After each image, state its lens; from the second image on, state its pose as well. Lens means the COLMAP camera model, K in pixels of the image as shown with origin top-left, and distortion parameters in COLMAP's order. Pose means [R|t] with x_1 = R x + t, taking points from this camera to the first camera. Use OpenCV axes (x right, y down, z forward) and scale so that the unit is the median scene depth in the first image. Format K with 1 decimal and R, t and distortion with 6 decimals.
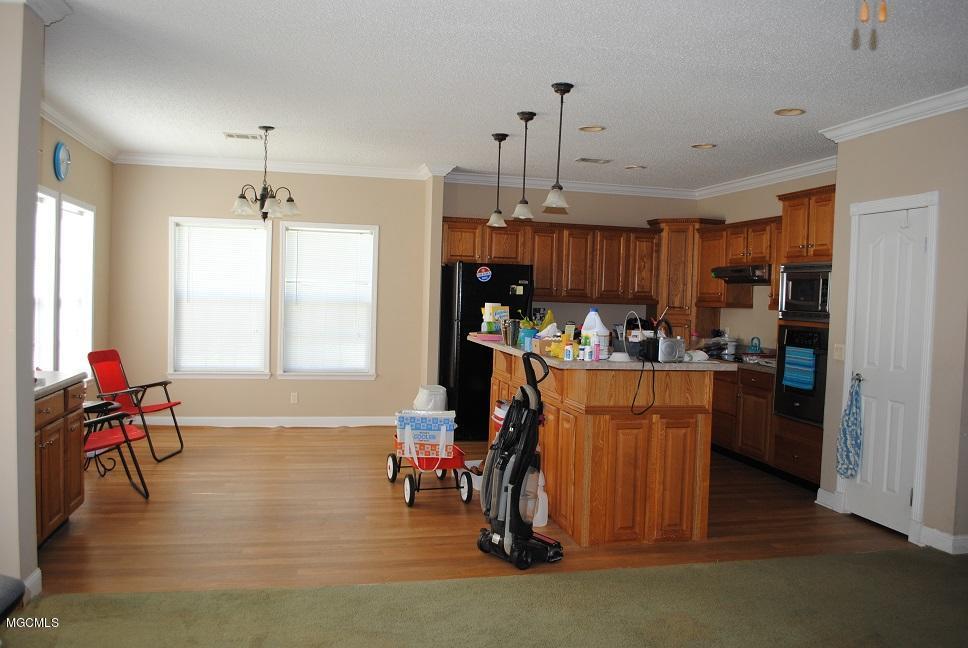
lens RADIAL K [[762.8, 0, 484.2], [0, 762.8, 330.0], [0, 0, 1]] dist [-0.075265, 0.015548]
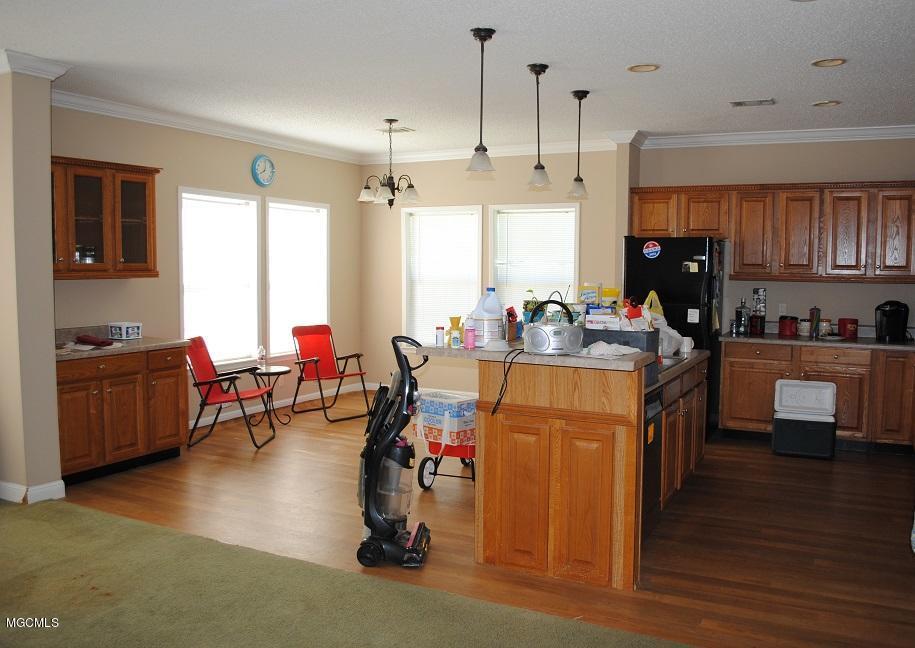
lens RADIAL K [[766.7, 0, 510.6], [0, 766.7, 330.3], [0, 0, 1]] dist [-0.077154, 0.003137]
pose [[0.779926, 0.029175, -0.625192, 0.500793], [-0.015029, 0.999498, 0.027893, -0.003260], [0.625692, -0.012359, 0.779973, 0.247531]]
